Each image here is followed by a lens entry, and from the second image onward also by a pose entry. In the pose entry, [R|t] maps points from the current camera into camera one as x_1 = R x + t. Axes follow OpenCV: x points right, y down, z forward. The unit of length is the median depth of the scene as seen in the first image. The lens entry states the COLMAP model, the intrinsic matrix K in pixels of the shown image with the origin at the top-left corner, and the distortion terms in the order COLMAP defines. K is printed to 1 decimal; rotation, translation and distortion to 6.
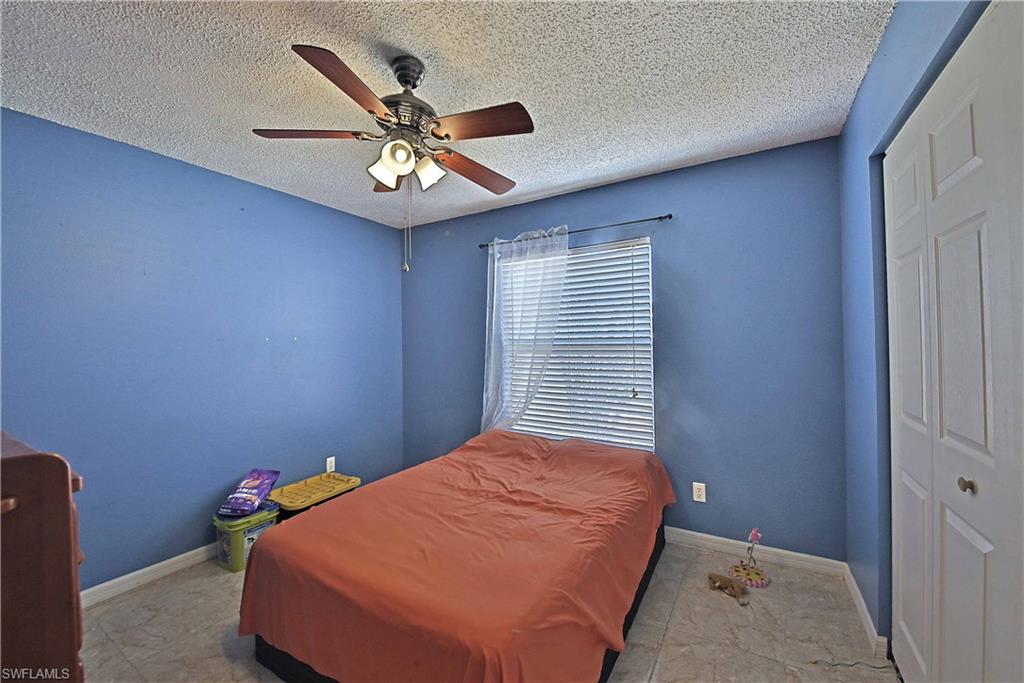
lens RADIAL K [[396.2, 0, 512.0], [0, 396.2, 341.5], [0, 0, 1]] dist [-0.000108, -0.000034]
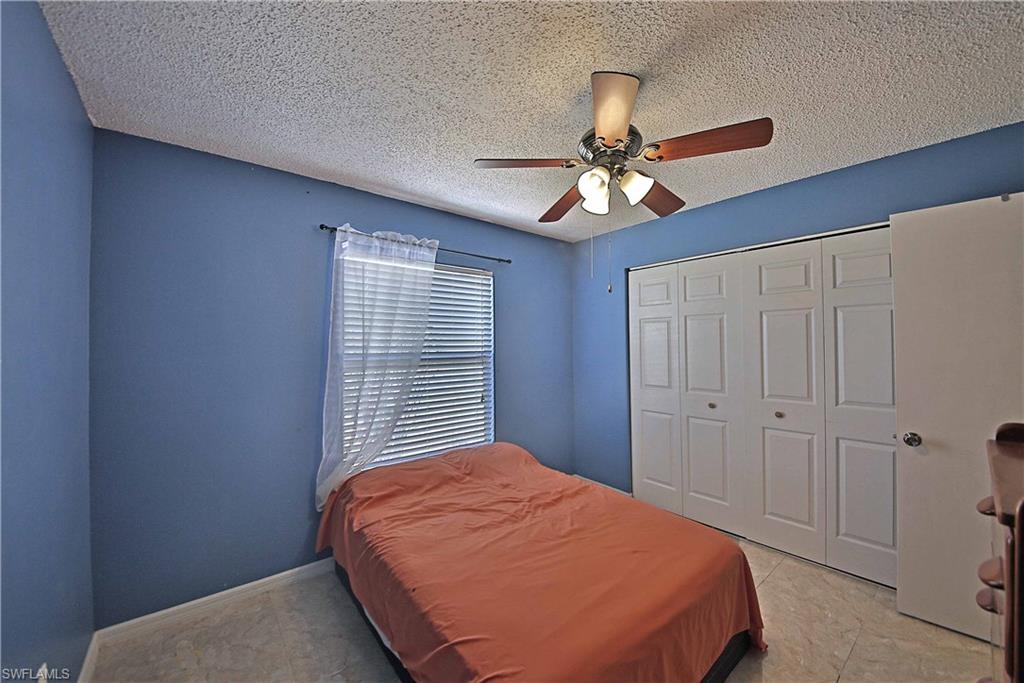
lens RADIAL K [[381.8, 0, 512.0], [0, 381.8, 341.5], [0, 0, 1]] dist [0.000739, 0.000017]
pose [[0.331634, 0.020582, 0.943184, -0.826619], [0.001004, 0.999754, -0.022169, -0.019638], [-0.943408, 0.008299, 0.331532, 0.589391]]
